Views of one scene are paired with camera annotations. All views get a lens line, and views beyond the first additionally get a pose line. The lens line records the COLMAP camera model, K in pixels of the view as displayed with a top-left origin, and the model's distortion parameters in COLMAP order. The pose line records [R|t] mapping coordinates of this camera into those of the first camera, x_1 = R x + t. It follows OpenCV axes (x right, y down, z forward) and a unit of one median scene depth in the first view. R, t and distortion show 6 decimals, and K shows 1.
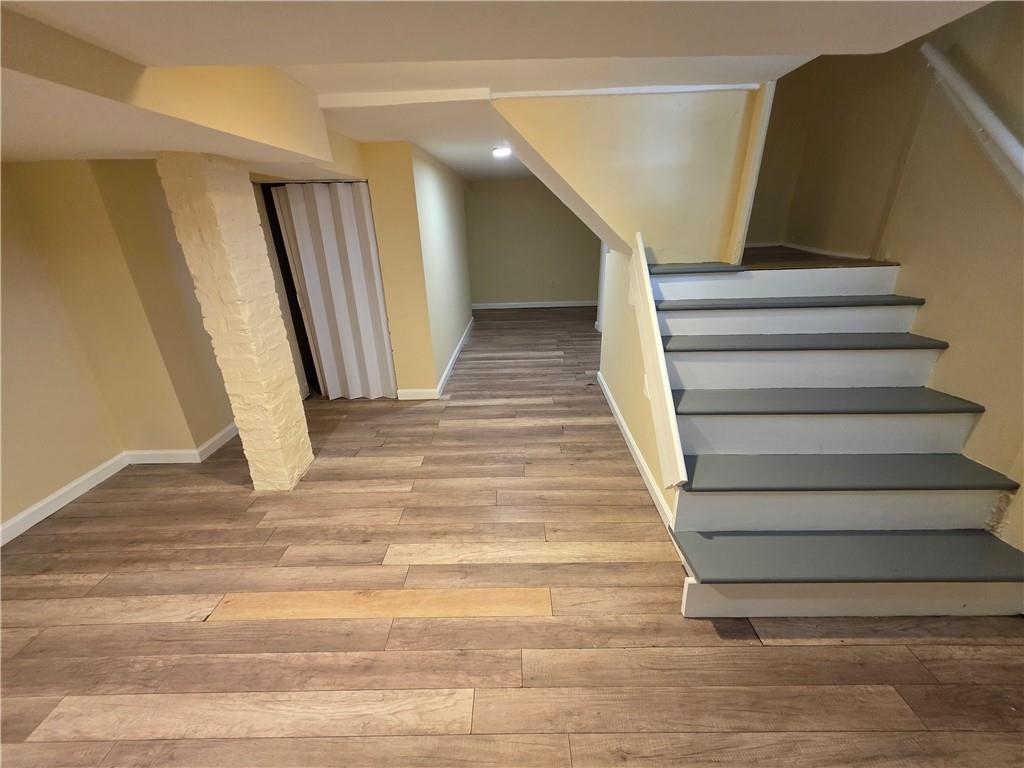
lens RADIAL K [[414.0, 0, 506.1], [0, 414.0, 378.3], [0, 0, 1]] dist [0.003575, -0.001412]
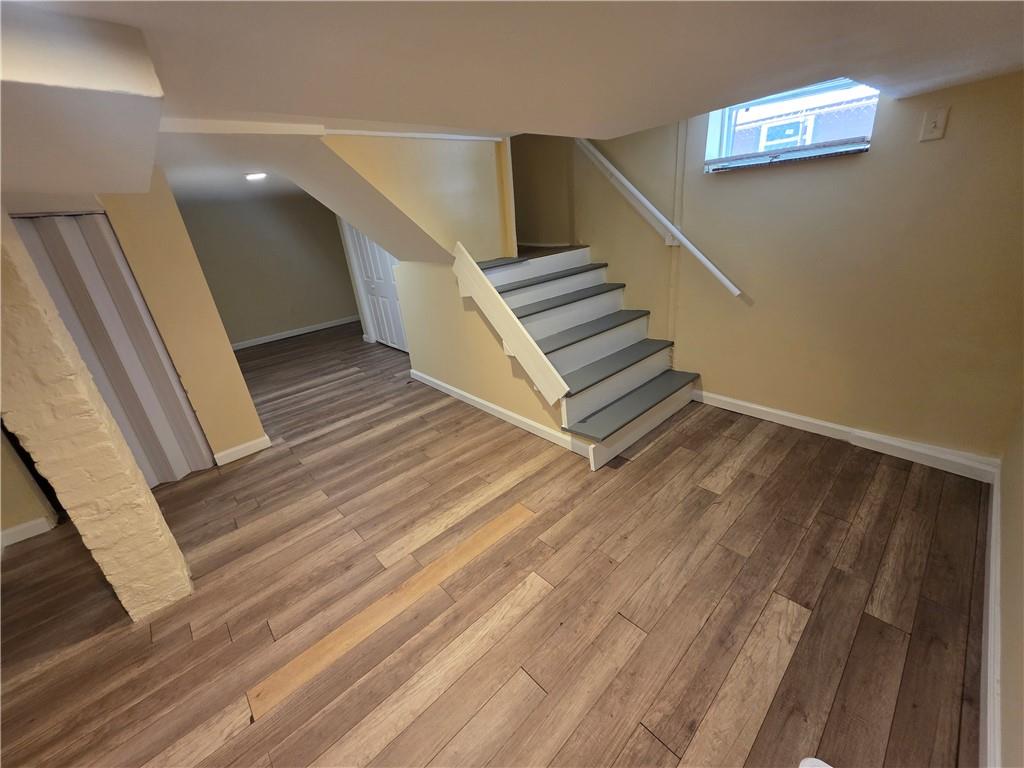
lens RADIAL K [[414.0, 0, 513.1], [0, 414.0, 378.5], [0, 0, 1]] dist [0.003575, -0.001412]
pose [[0.727185, -0.294106, 0.620245, -0.492118], [0.316713, 0.945394, 0.076964, 0.013504], [-0.609012, 0.140473, 0.780623, -0.071265]]
